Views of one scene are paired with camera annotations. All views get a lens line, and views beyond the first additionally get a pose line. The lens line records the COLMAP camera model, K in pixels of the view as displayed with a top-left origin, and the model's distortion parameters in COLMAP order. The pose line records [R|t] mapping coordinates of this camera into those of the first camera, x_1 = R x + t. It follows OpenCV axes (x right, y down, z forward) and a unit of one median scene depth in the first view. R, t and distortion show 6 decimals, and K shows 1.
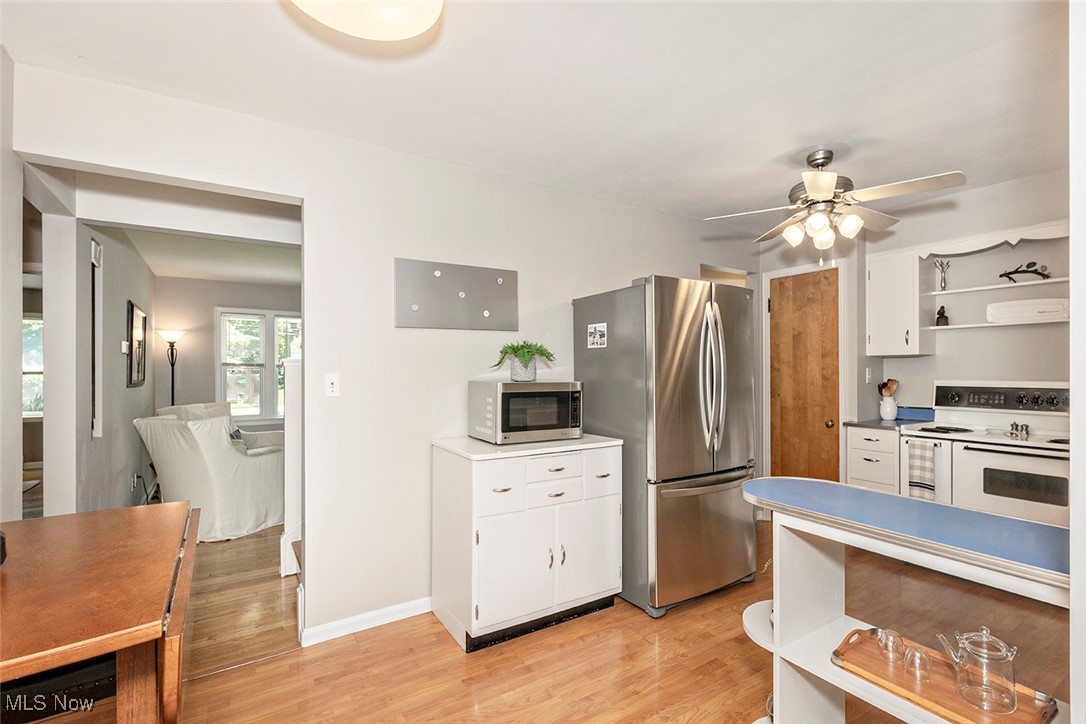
lens RADIAL K [[504.3, 0, 535.3], [0, 504.3, 370.9], [0, 0, 1]] dist [-0.003047, 0.000779]
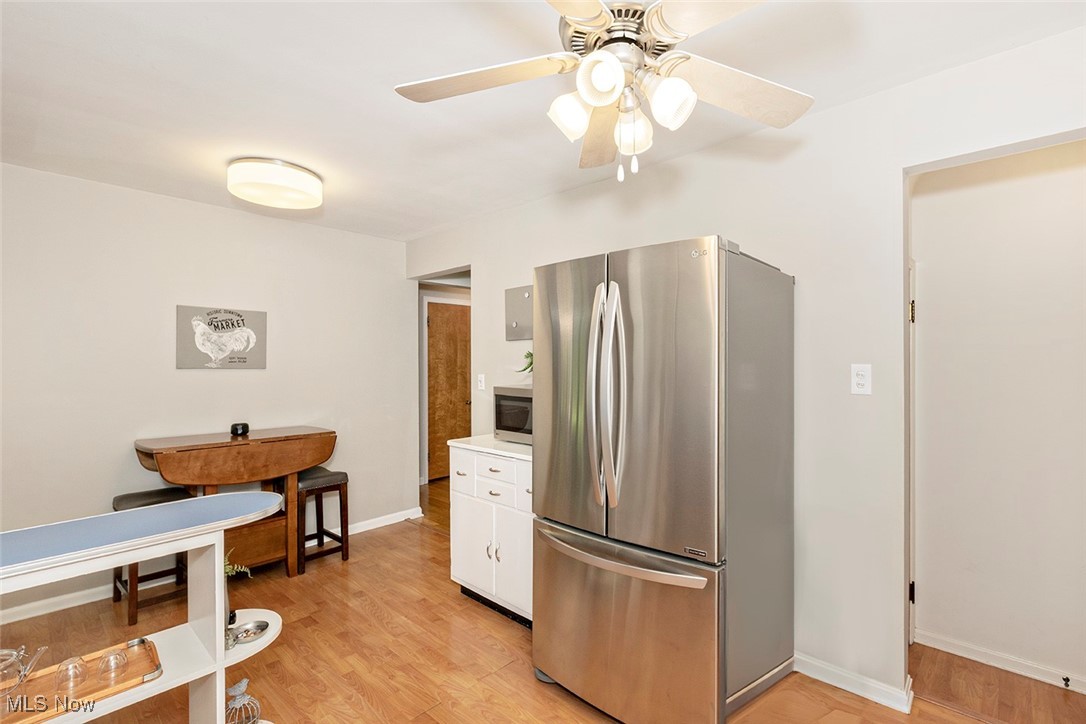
lens RADIAL K [[475.7, 0, 613.0], [0, 475.7, 354.1], [0, 0, 1]] dist [0.001205, 0.000043]
pose [[0.328104, -0.003855, -0.944634, 1.107985], [0.009519, 0.999954, -0.000774, -0.049318], [0.944594, -0.008738, 0.328126, 0.926493]]
